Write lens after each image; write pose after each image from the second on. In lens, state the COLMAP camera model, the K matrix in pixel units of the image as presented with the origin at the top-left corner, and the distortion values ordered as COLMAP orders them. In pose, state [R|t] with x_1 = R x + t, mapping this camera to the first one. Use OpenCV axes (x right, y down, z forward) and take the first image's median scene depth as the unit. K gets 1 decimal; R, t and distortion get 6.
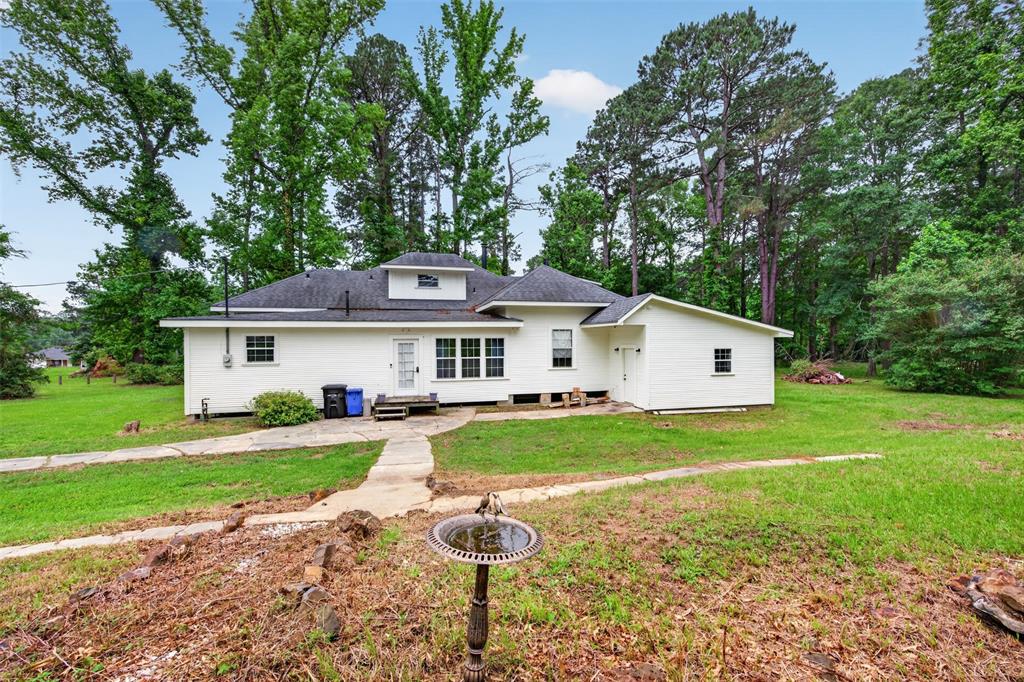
lens RADIAL K [[435.9, 0, 512.0], [0, 435.9, 341.0], [0, 0, 1]] dist [0.008477, 0.000225]
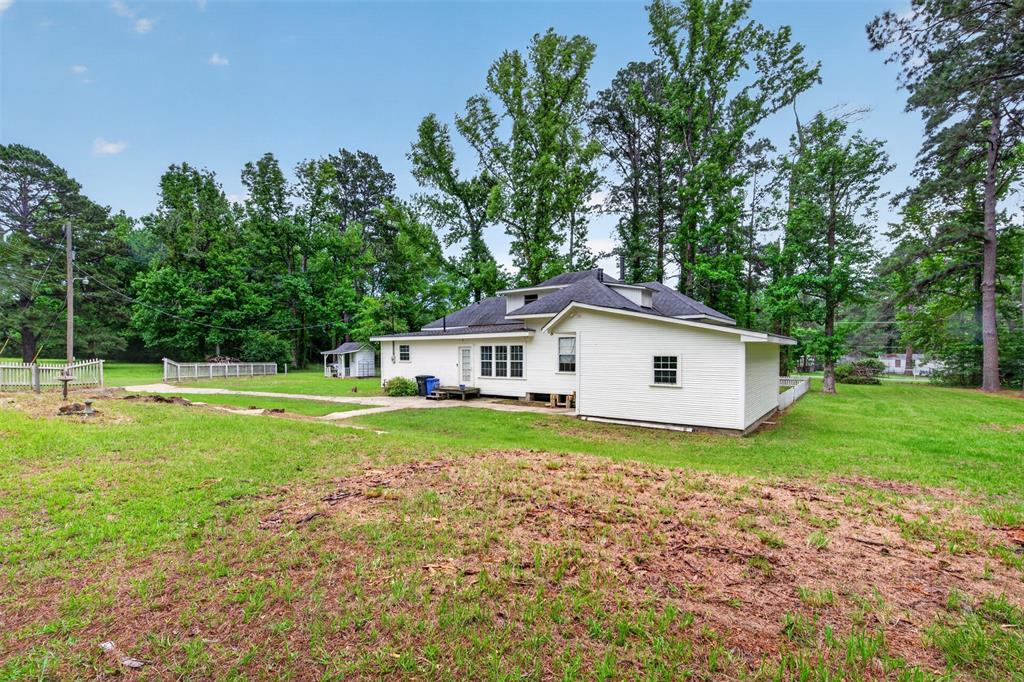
lens RADIAL K [[450.2, 0, 515.6], [0, 450.2, 353.0], [0, 0, 1]] dist [0.003819, 0.000244]
pose [[0.624350, 0.006786, -0.781115, 0.973373], [-0.000463, 0.999965, 0.008317, 0.003684], [0.781144, -0.004831, 0.624332, 0.205089]]
